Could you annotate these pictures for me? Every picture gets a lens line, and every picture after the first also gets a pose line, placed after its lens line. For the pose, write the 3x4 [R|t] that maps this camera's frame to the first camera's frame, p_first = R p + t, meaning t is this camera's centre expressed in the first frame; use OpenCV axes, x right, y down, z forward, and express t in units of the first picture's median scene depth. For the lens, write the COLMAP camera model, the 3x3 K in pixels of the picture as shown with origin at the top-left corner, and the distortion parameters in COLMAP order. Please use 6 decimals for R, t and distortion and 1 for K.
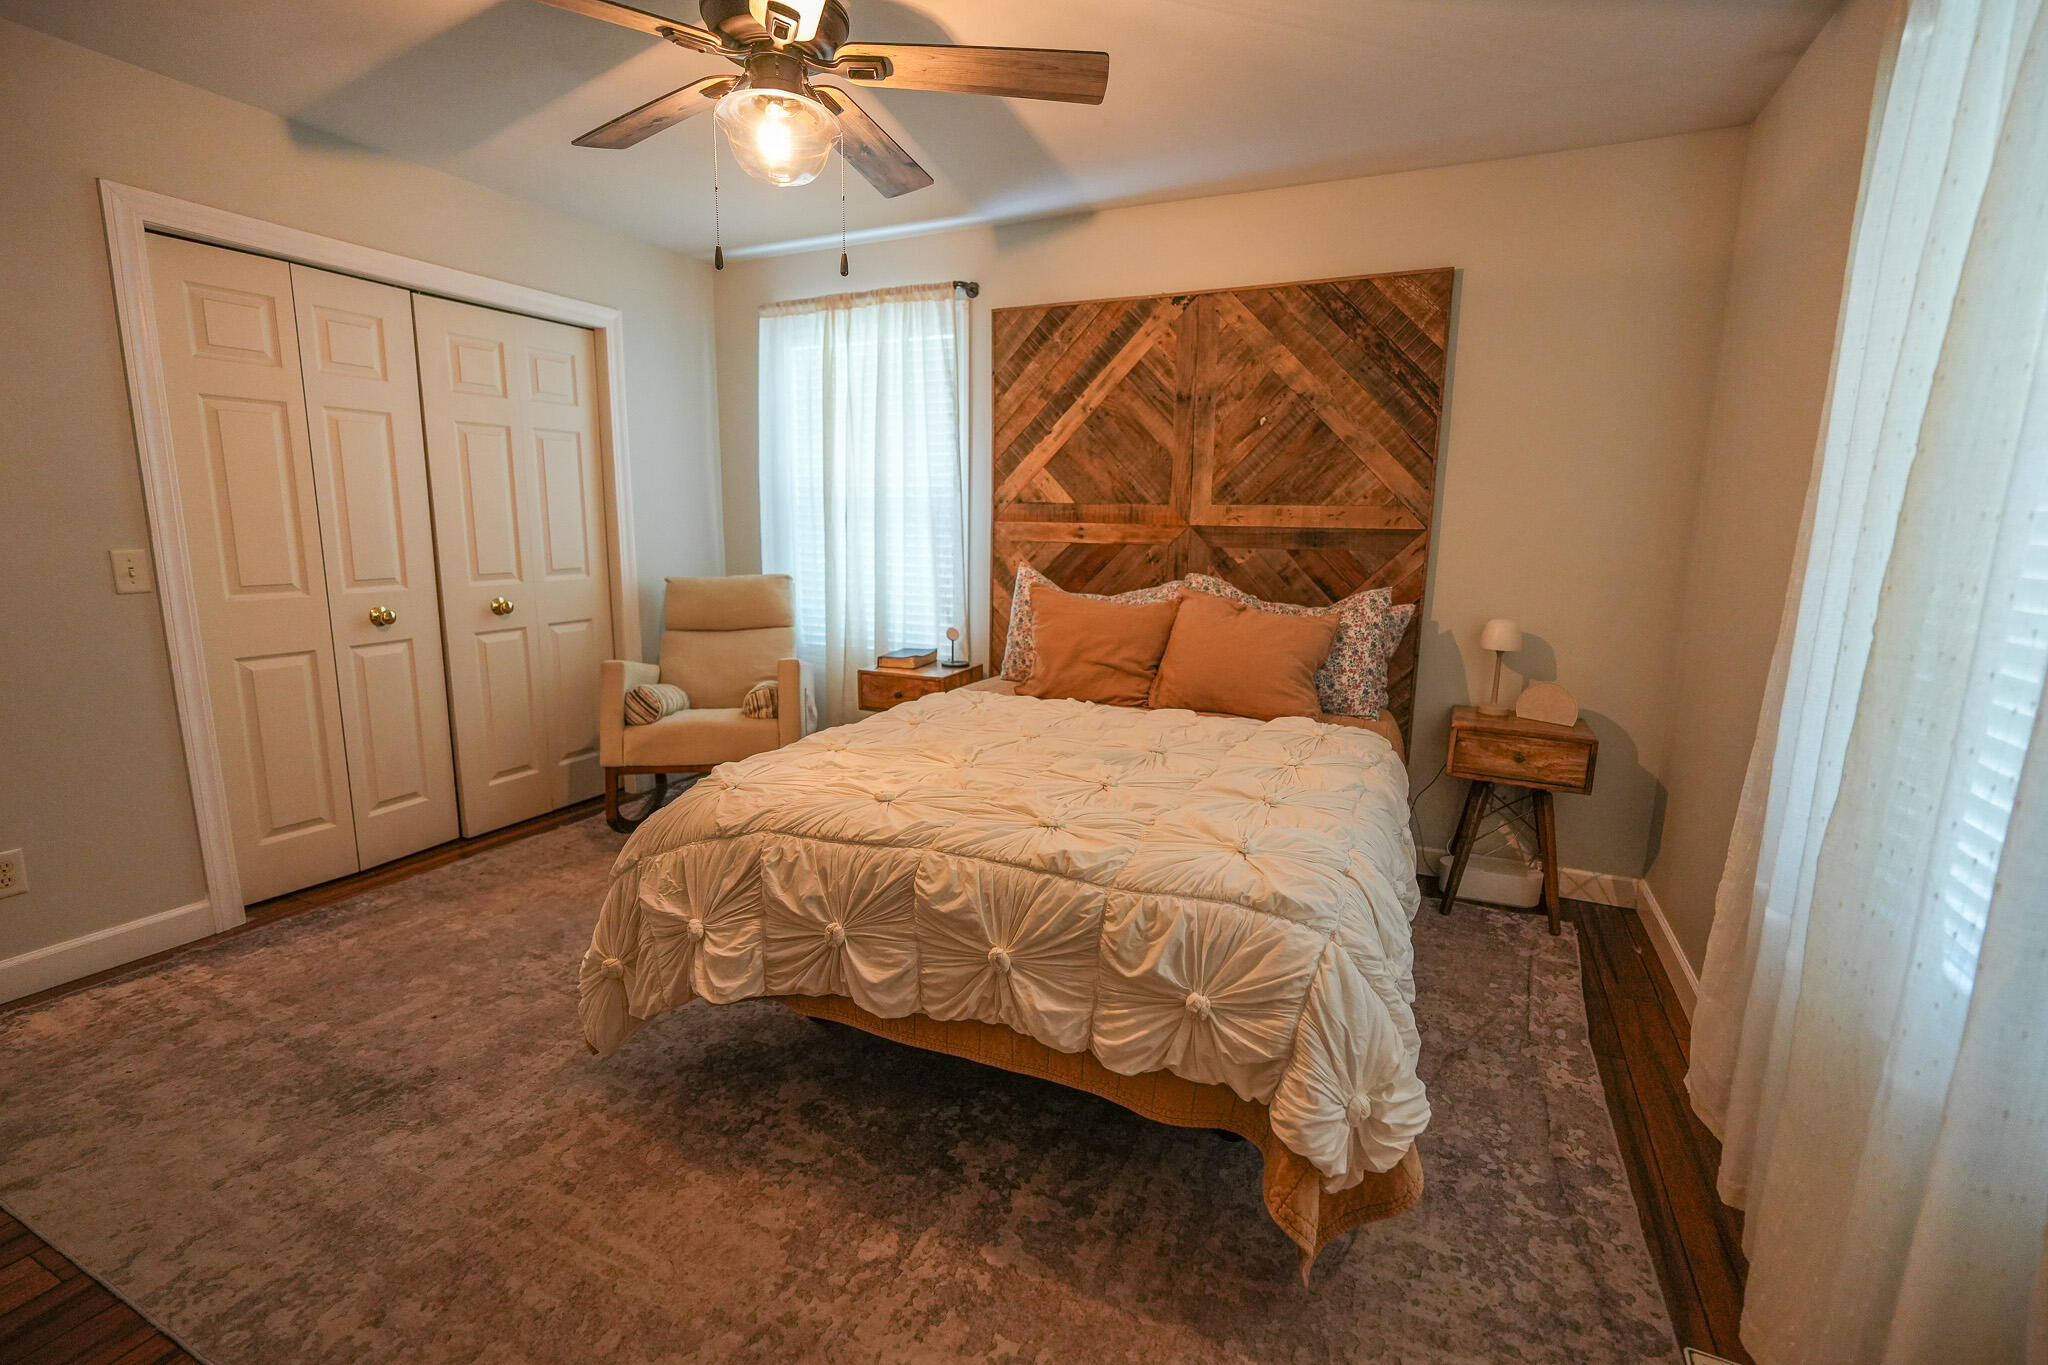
lens RADIAL K [[903.5, 0, 1026.5], [0, 903.5, 683.1], [0, 0, 1]] dist [-0.019594, 0.007755]
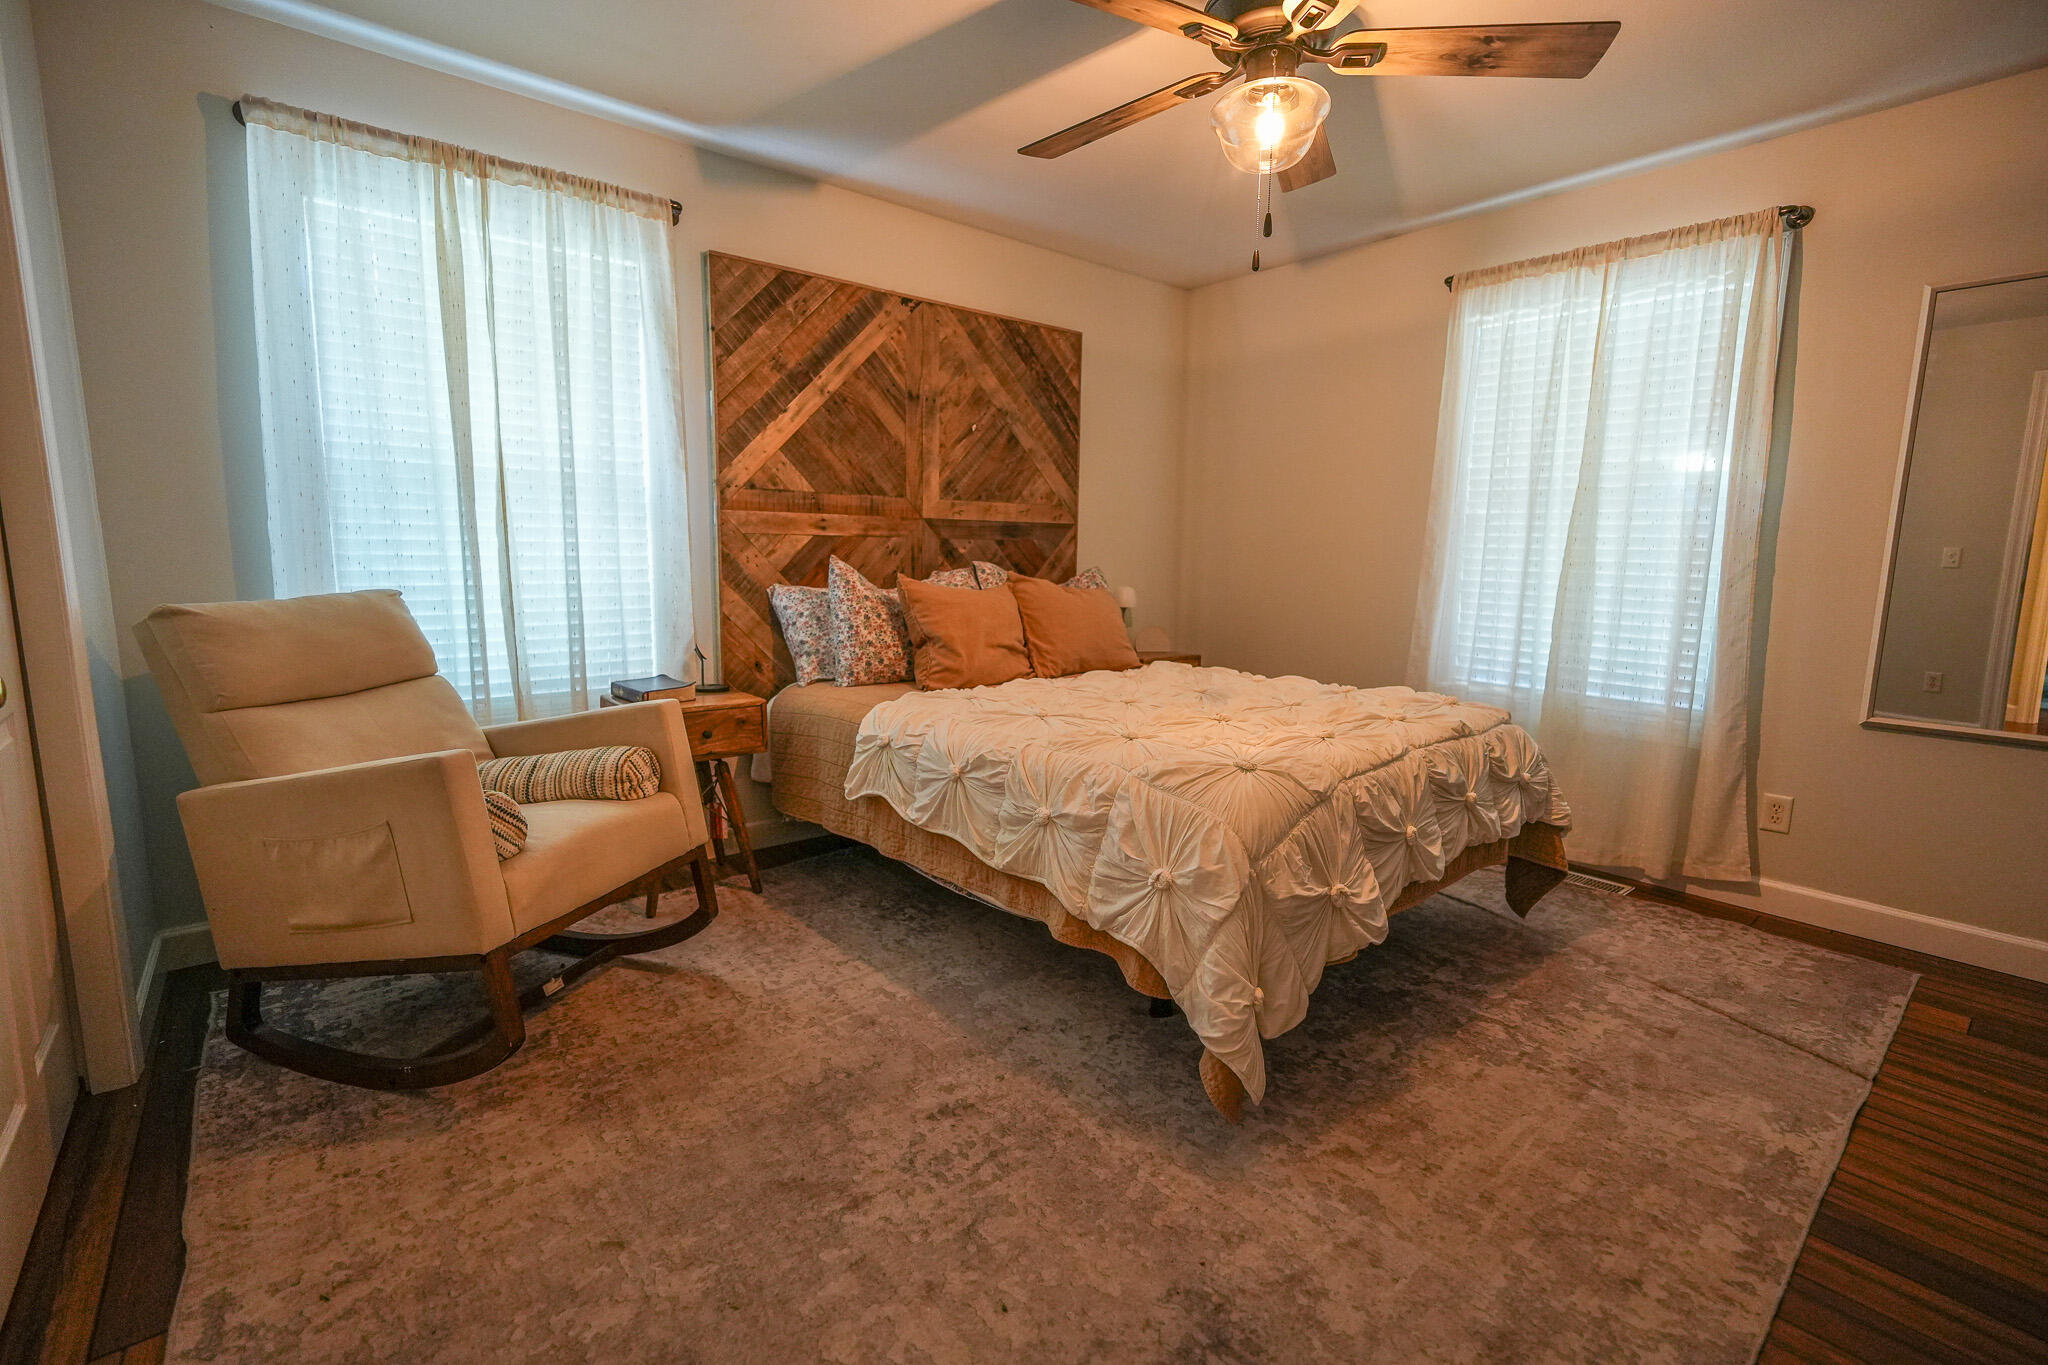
lens RADIAL K [[903.5, 0, 1028.3], [0, 903.5, 681.5], [0, 0, 1]] dist [-0.019594, 0.007755]
pose [[0.422250, -0.139683, 0.895653, -0.745469], [0.154958, 0.984635, 0.080506, -0.053166], [-0.893137, 0.104795, 0.437407, 0.452260]]
